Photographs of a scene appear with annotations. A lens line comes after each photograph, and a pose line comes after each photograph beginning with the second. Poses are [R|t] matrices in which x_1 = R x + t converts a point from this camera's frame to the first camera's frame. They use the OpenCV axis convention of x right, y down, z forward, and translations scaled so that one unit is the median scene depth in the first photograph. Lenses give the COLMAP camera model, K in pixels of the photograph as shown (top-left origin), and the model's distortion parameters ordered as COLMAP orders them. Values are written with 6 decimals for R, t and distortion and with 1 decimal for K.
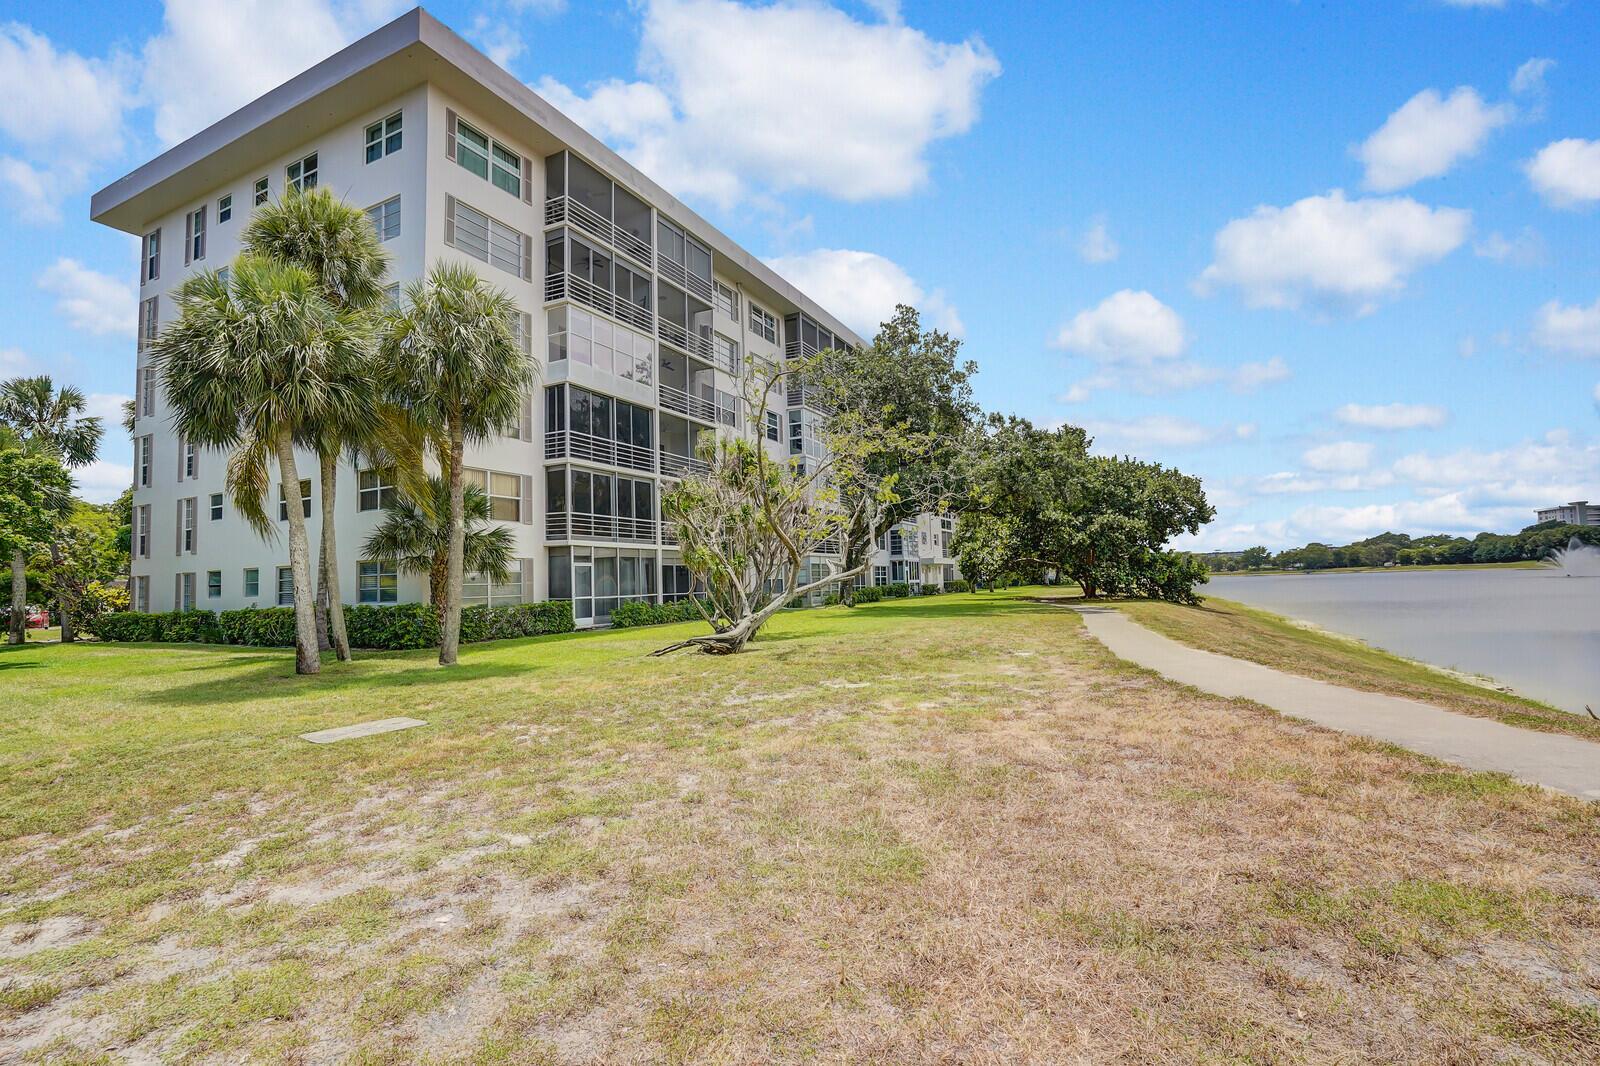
lens RADIAL K [[773.0, 0, 786.8], [0, 773.0, 580.6], [0, 0, 1]] dist [-0.036898, 0.009051]
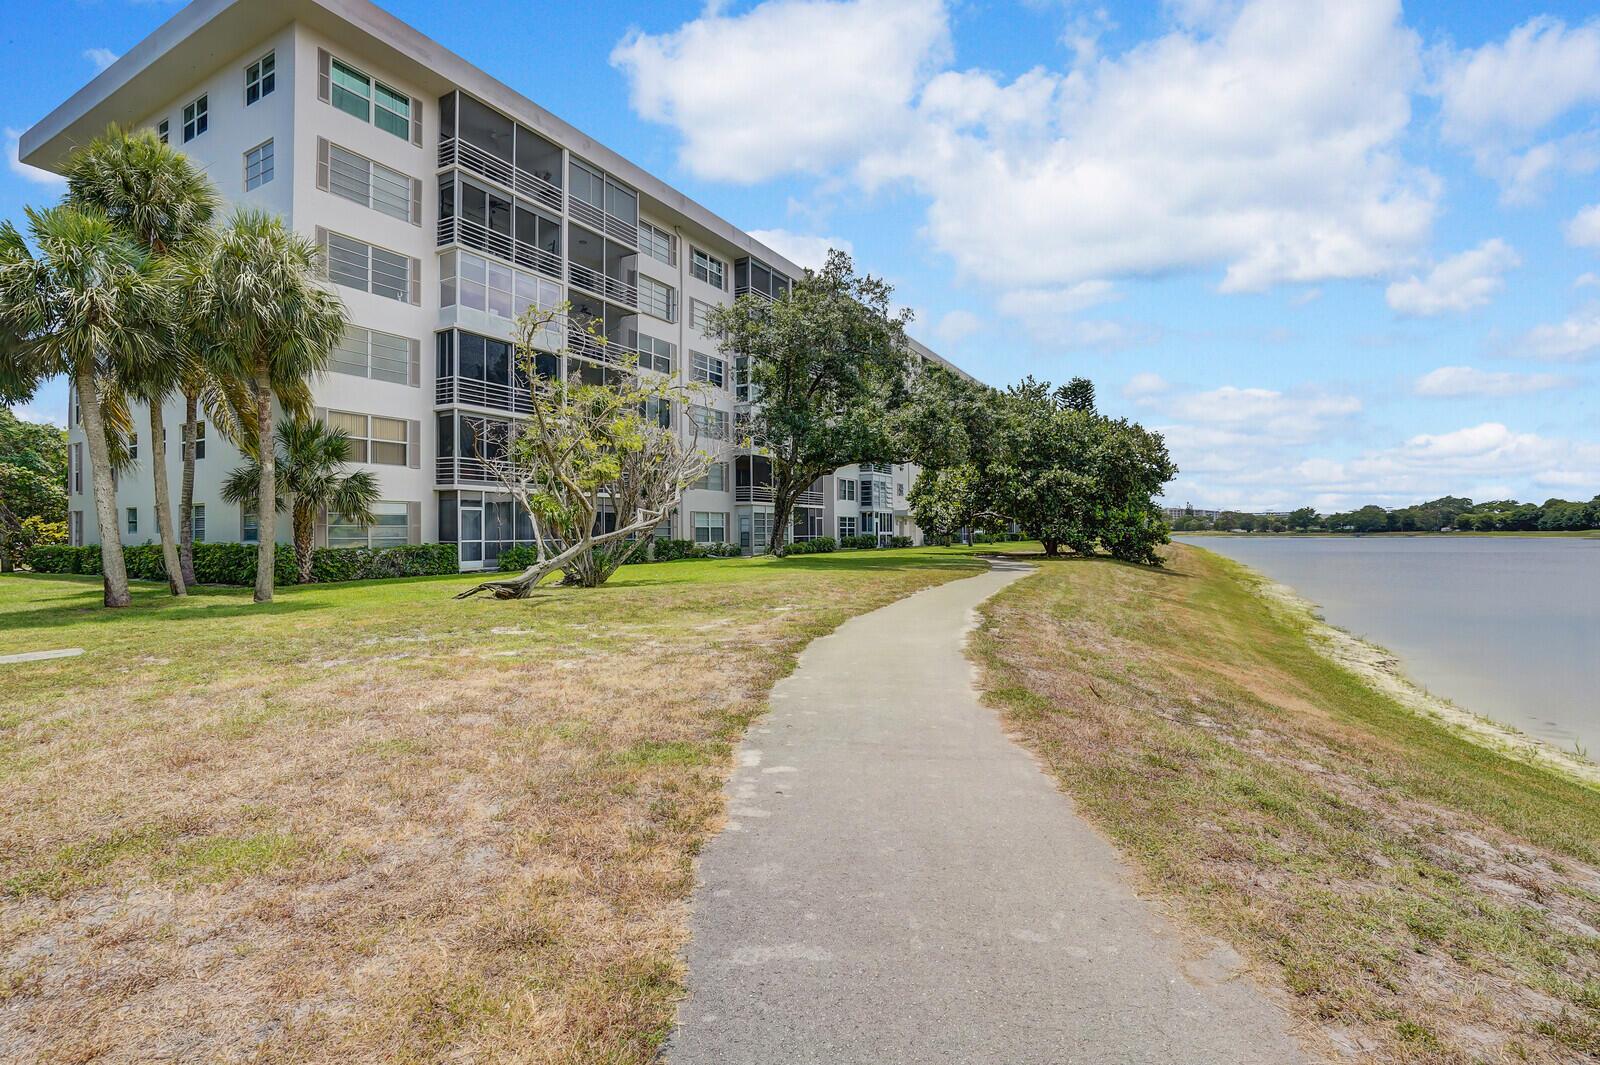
lens RADIAL K [[773.0, 0, 852.2], [0, 773.0, 576.0], [0, 0, 1]] dist [-0.036898, 0.009051]
pose [[0.998572, 0.027582, -0.045751, 0.256269], [-0.024804, 0.997878, 0.060204, -0.004954], [0.047315, -0.058983, 0.997137, 0.004504]]
